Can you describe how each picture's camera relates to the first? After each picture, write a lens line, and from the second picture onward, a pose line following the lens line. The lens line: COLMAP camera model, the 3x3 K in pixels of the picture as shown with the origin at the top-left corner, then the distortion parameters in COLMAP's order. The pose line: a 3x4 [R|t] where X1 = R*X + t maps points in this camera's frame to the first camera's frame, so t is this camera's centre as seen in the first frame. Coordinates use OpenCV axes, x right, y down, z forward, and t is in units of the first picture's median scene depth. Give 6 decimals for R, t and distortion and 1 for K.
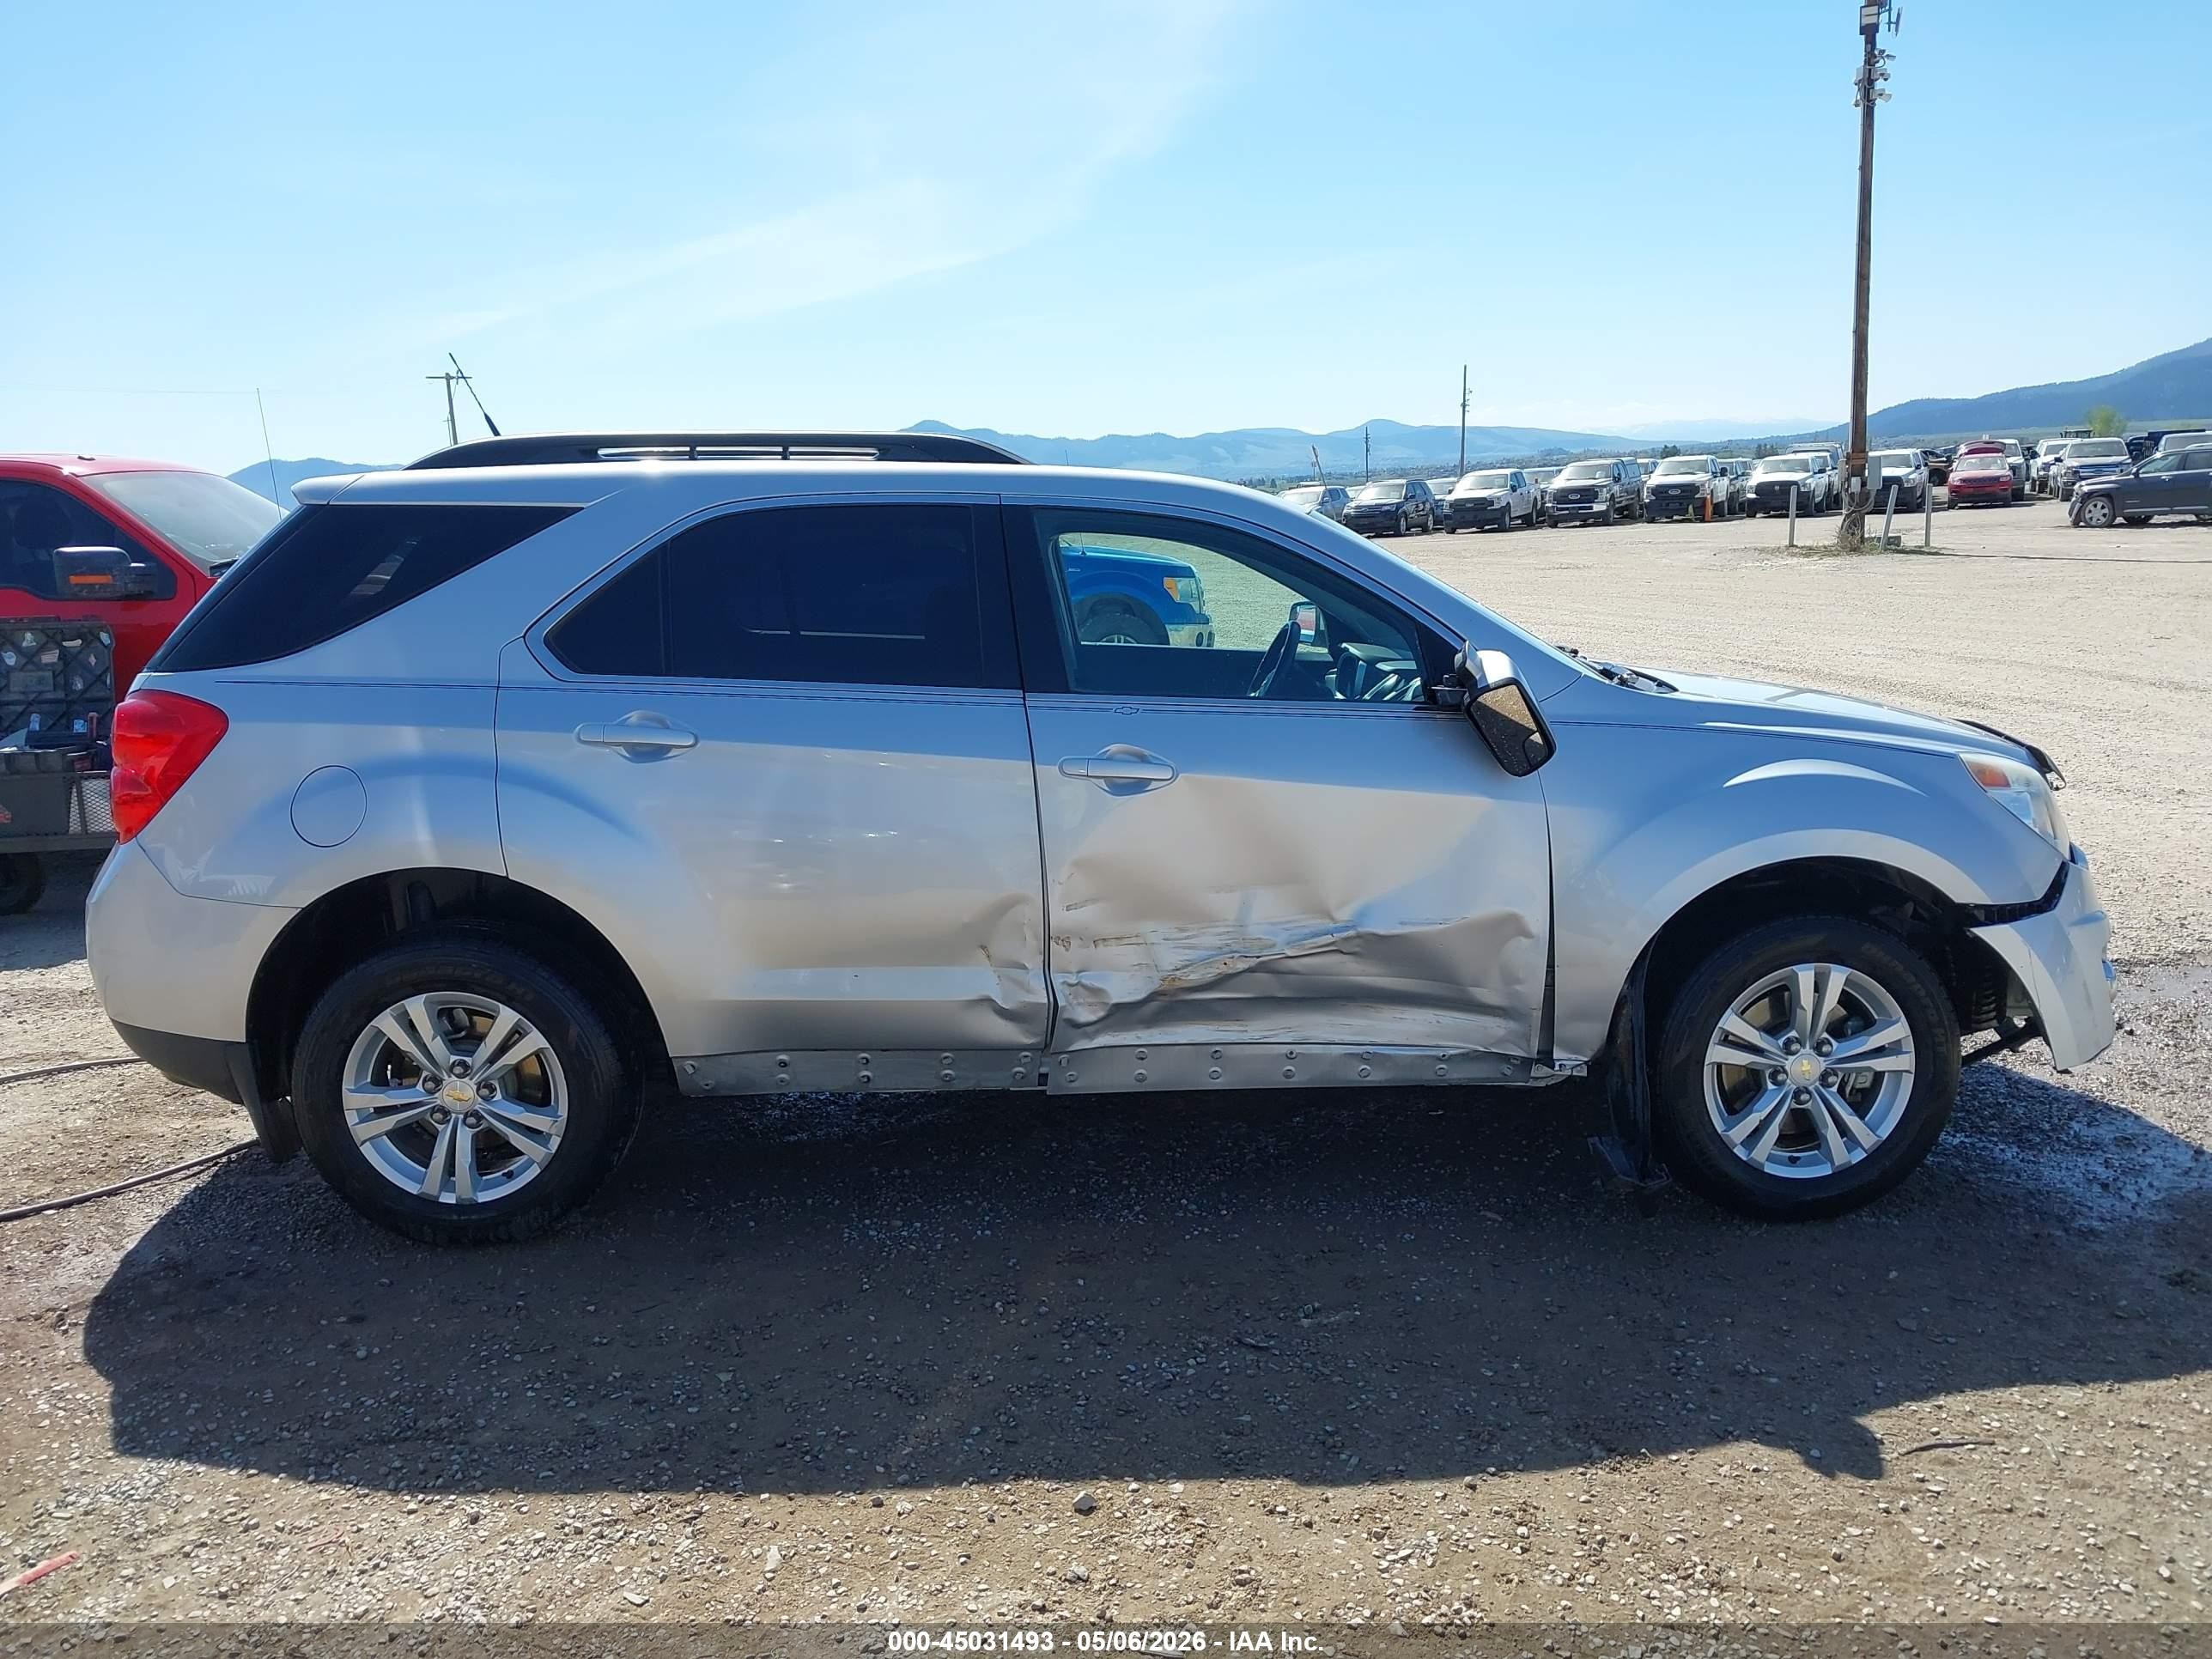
lens RADIAL K [[1771.6, 0, 1136.7], [0, 1771.6, 826.8], [0, 0, 1]] dist [0.063607, -0.094935]
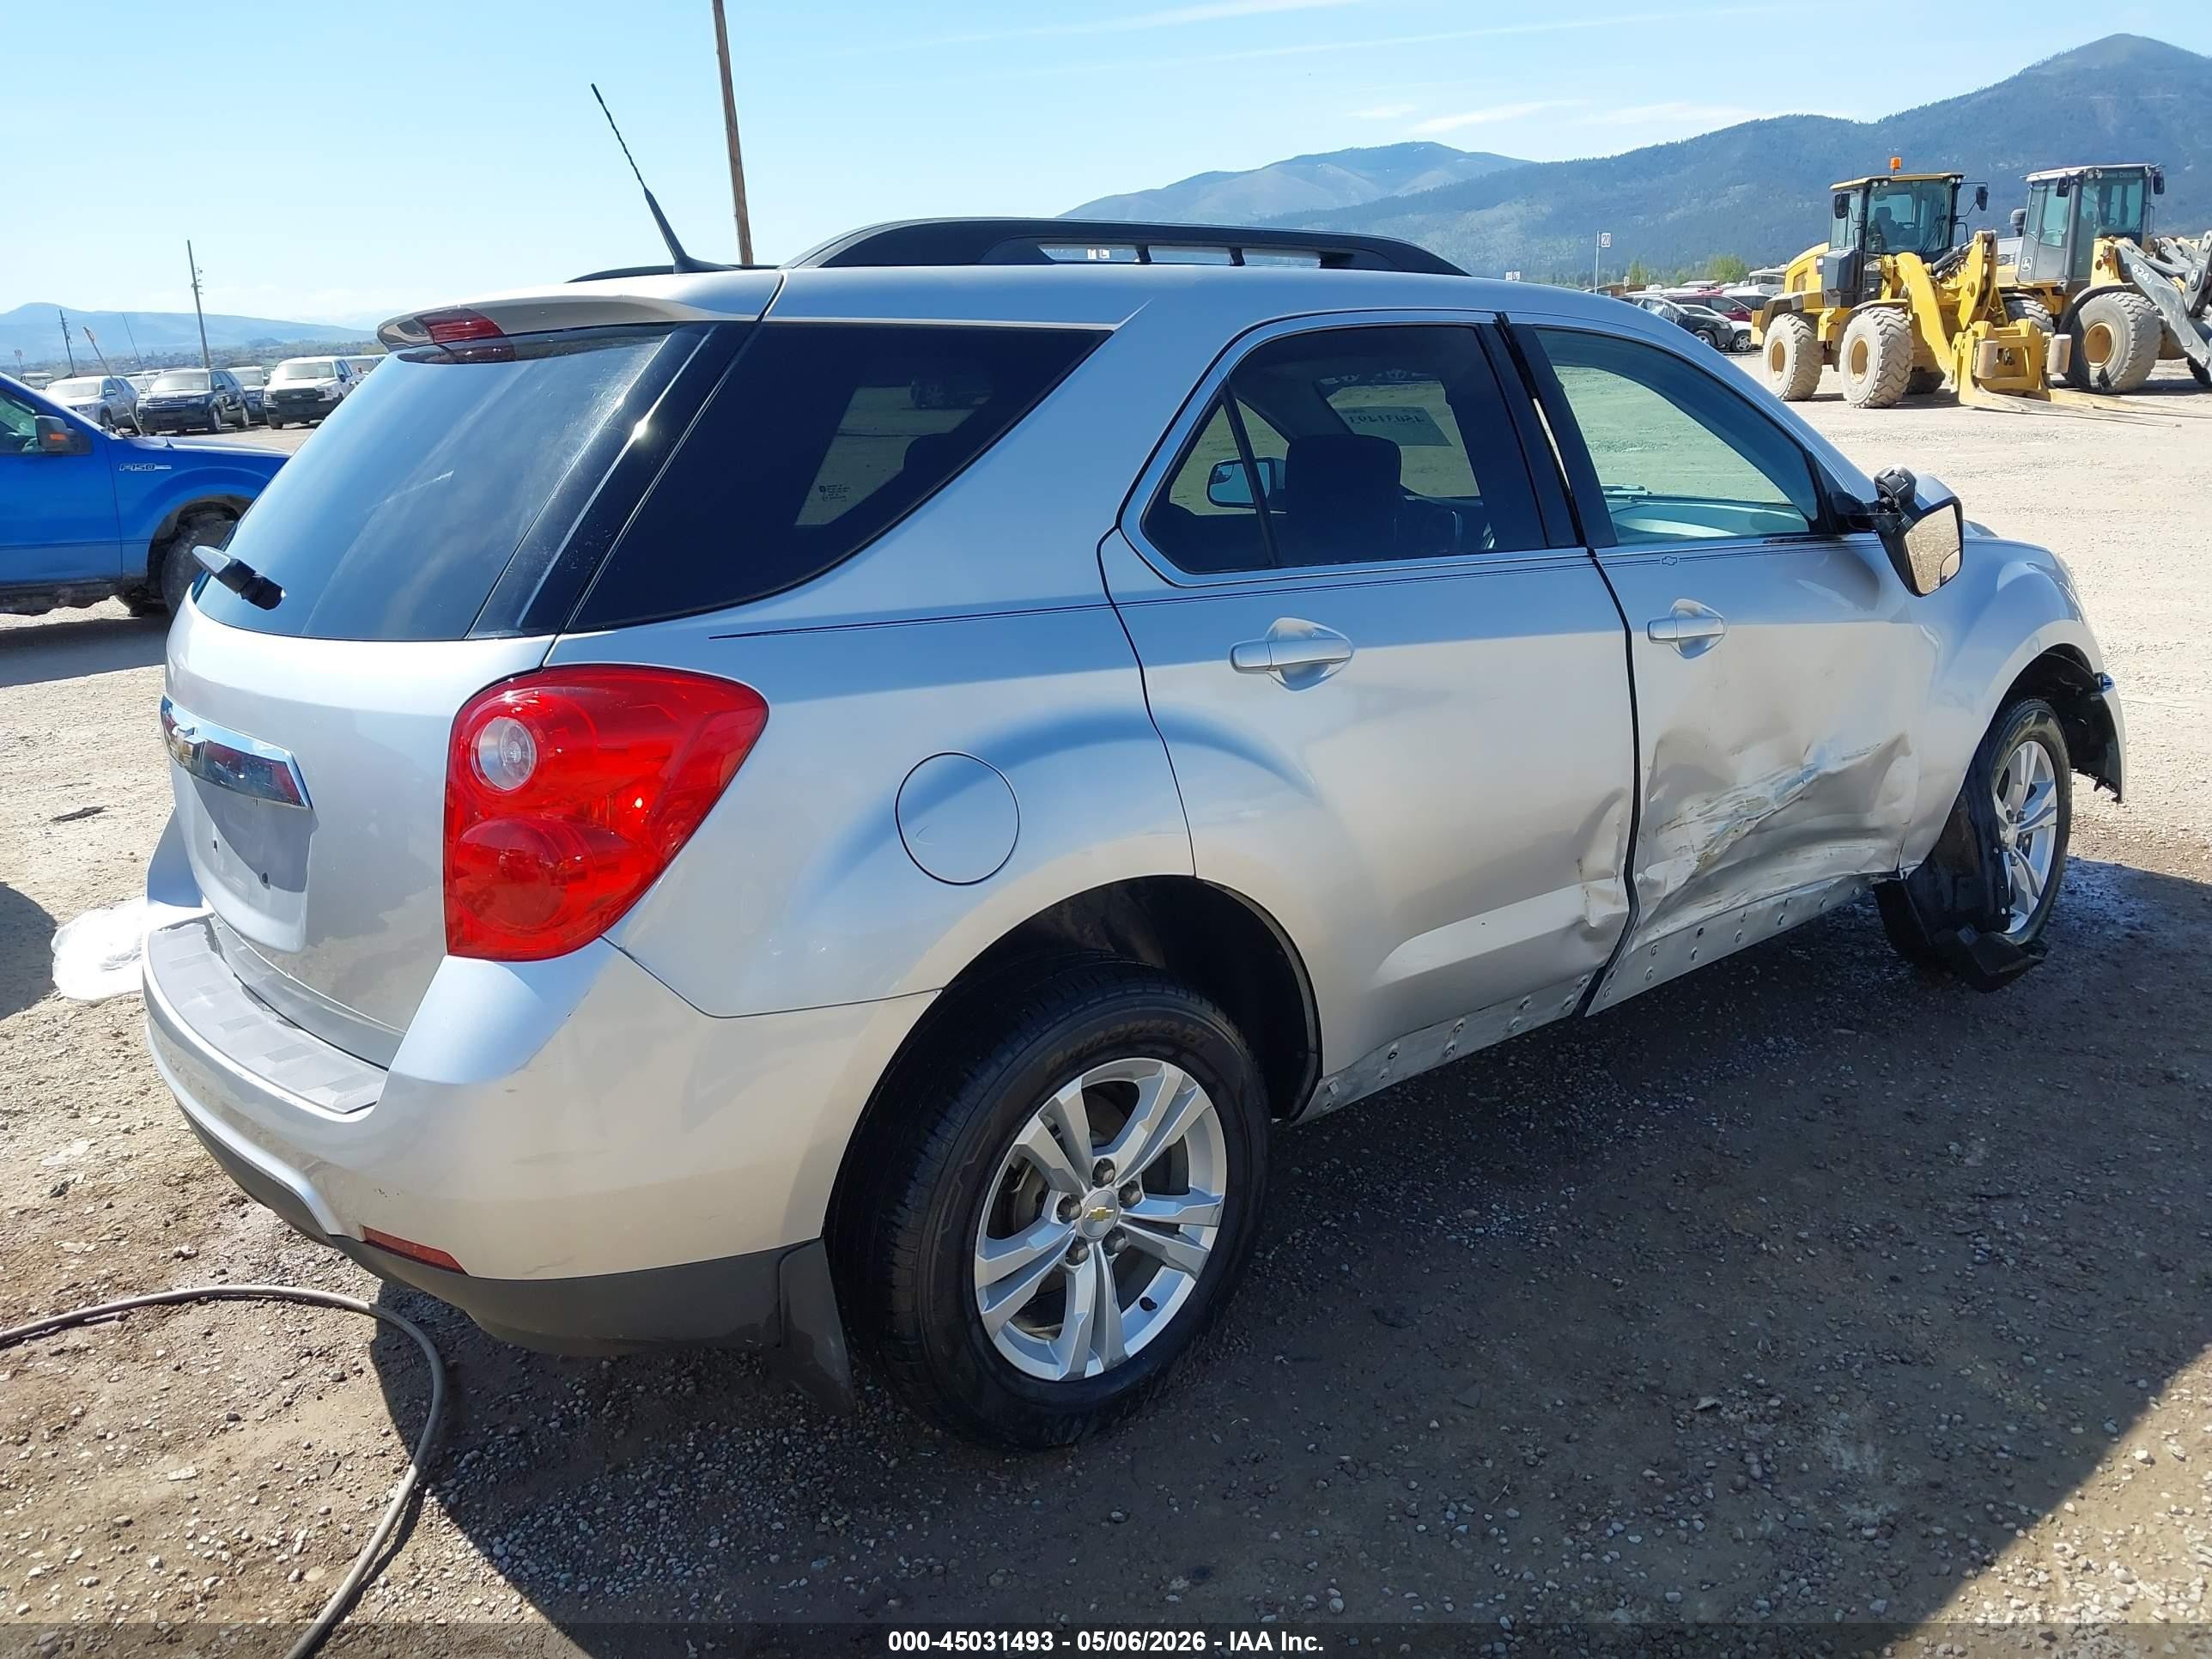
lens RADIAL K [[1725.5, 0, 1106.0], [0, 1725.5, 829.5], [0, 0, 1]] dist [0.069310, -0.063719]
pose [[0.776801, -0.166759, 0.607266, -0.729443], [0.128563, 0.985987, 0.106303, -0.060692], [-0.616483, -0.004505, 0.787355, 0.469036]]
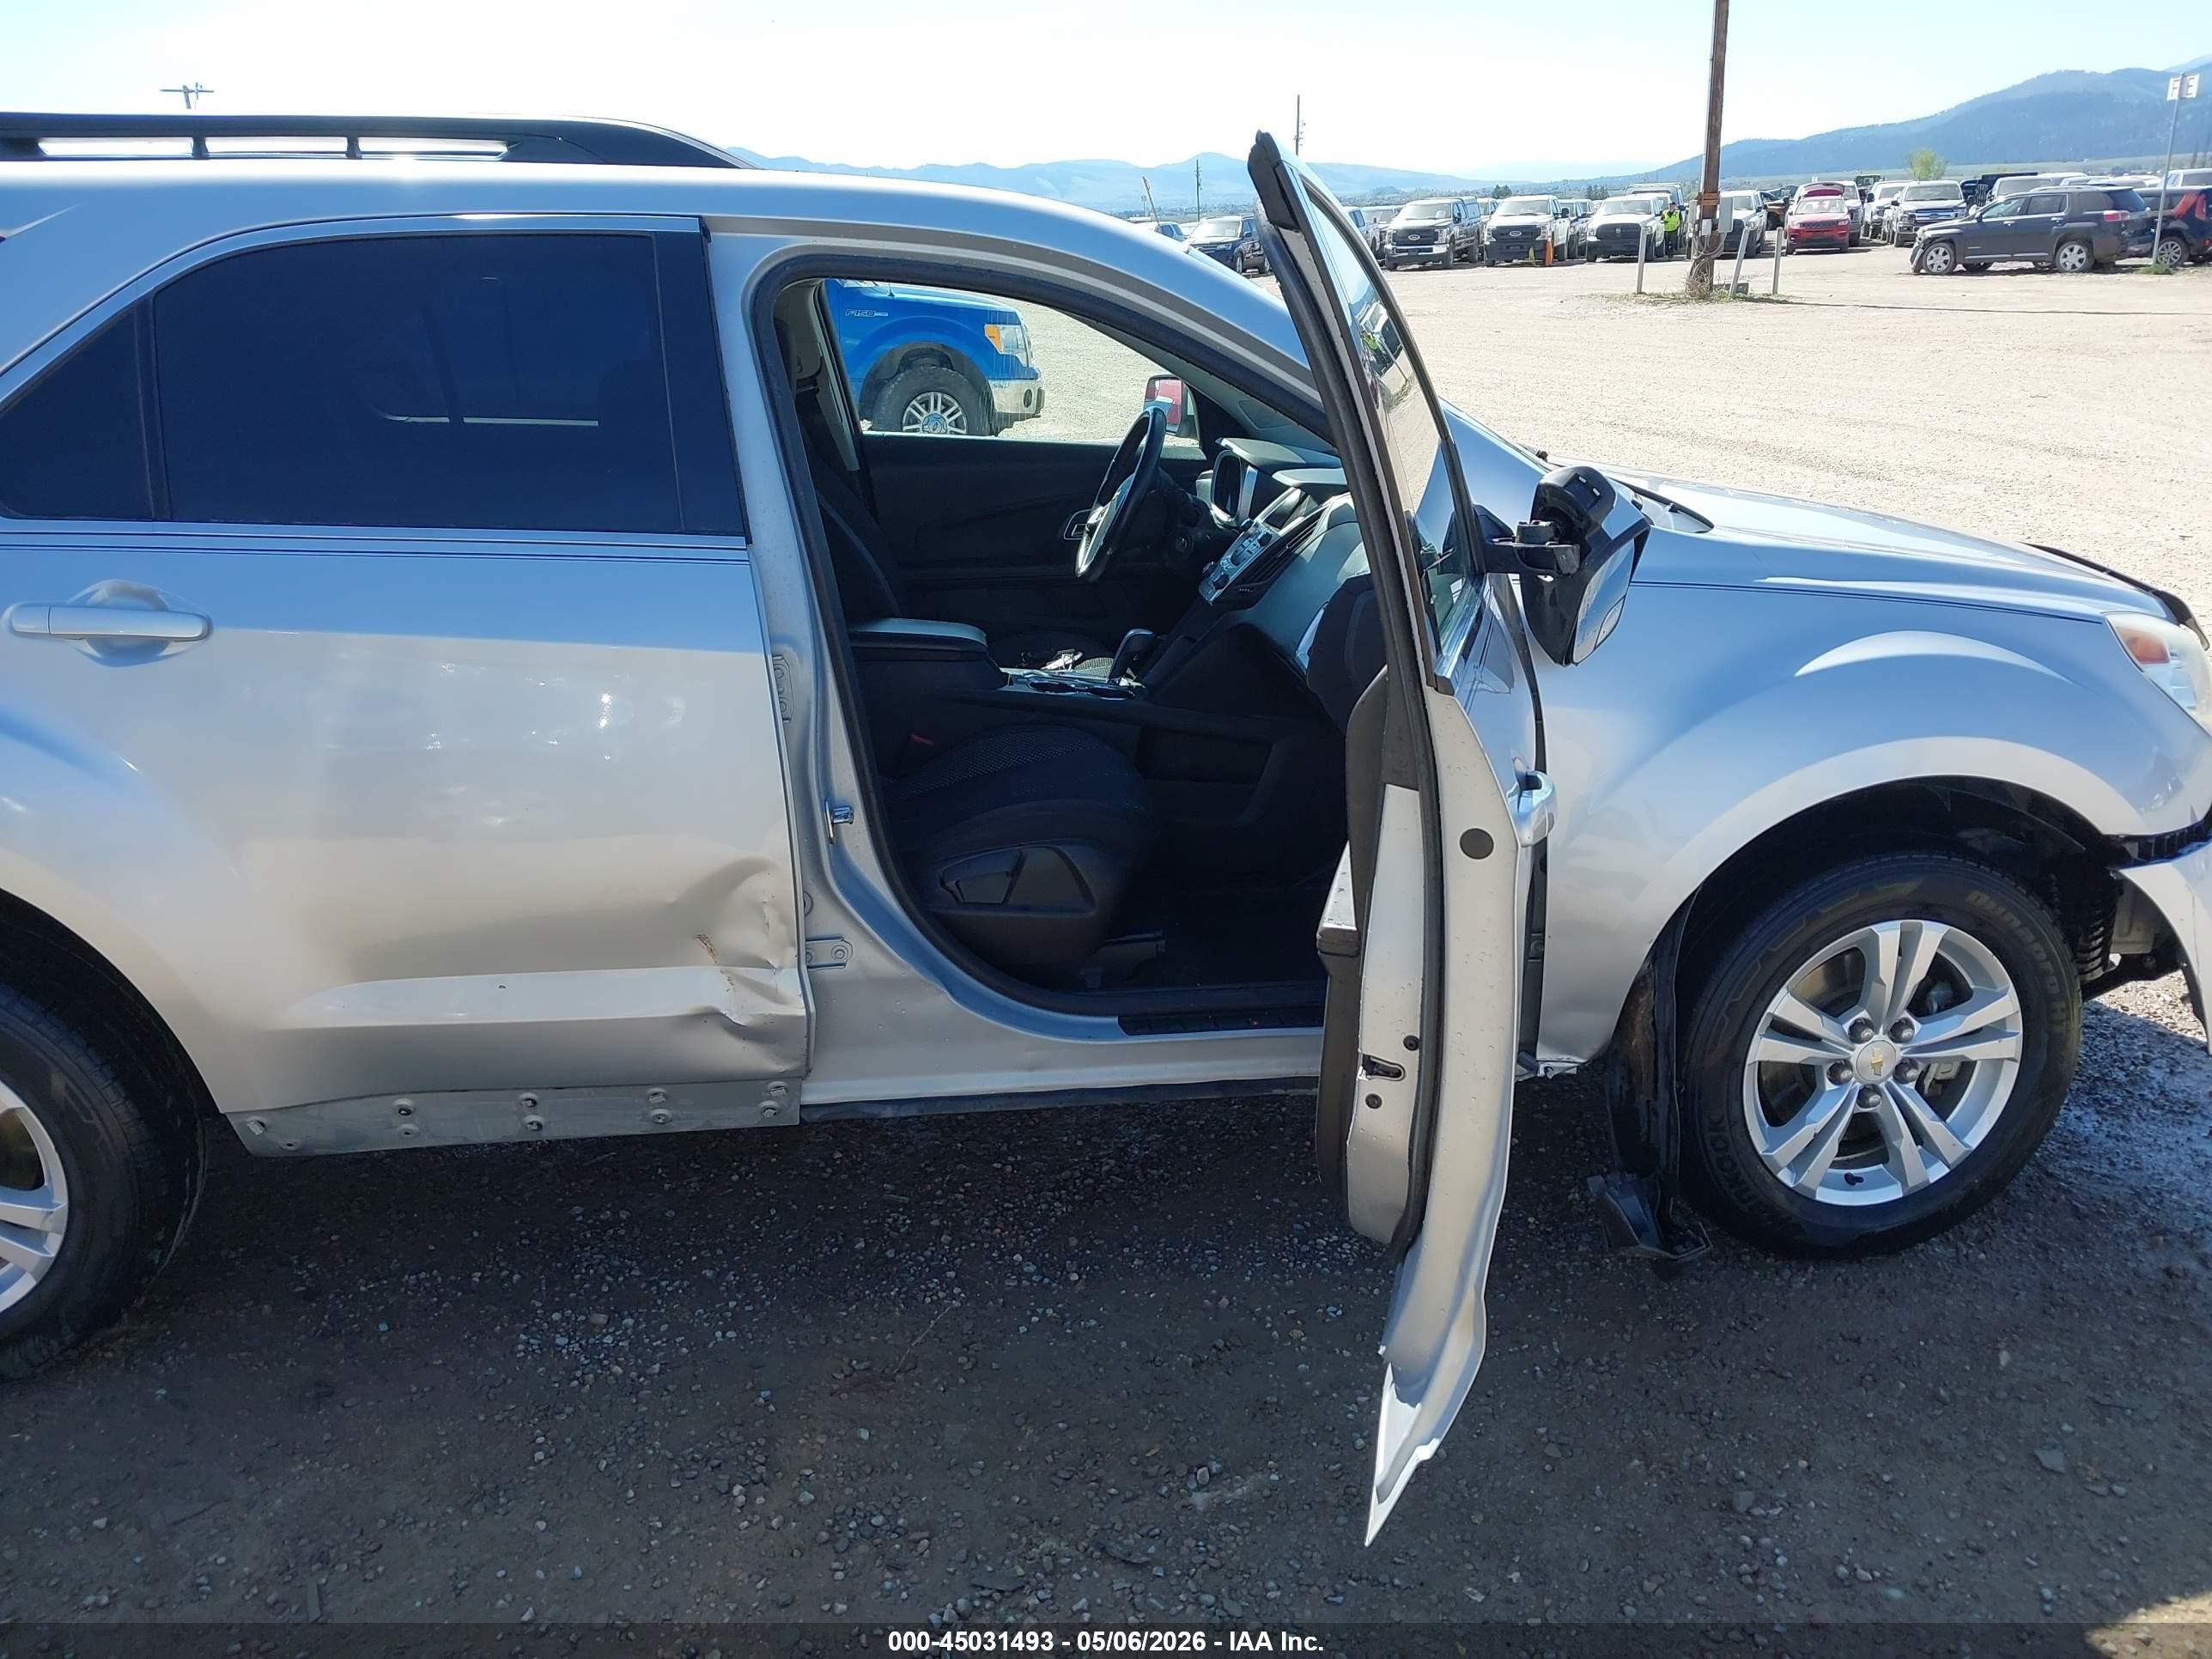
lens RADIAL K [[1728.1, 0, 1136.7], [0, 1728.1, 820.6], [0, 0, 1]] dist [0.022459, -0.021672]
pose [[0.995386, -0.023629, 0.092997, 0.014381], [0.010210, 0.989783, 0.142213, -0.061354], [-0.095408, -0.140607, 0.985458, 0.344590]]
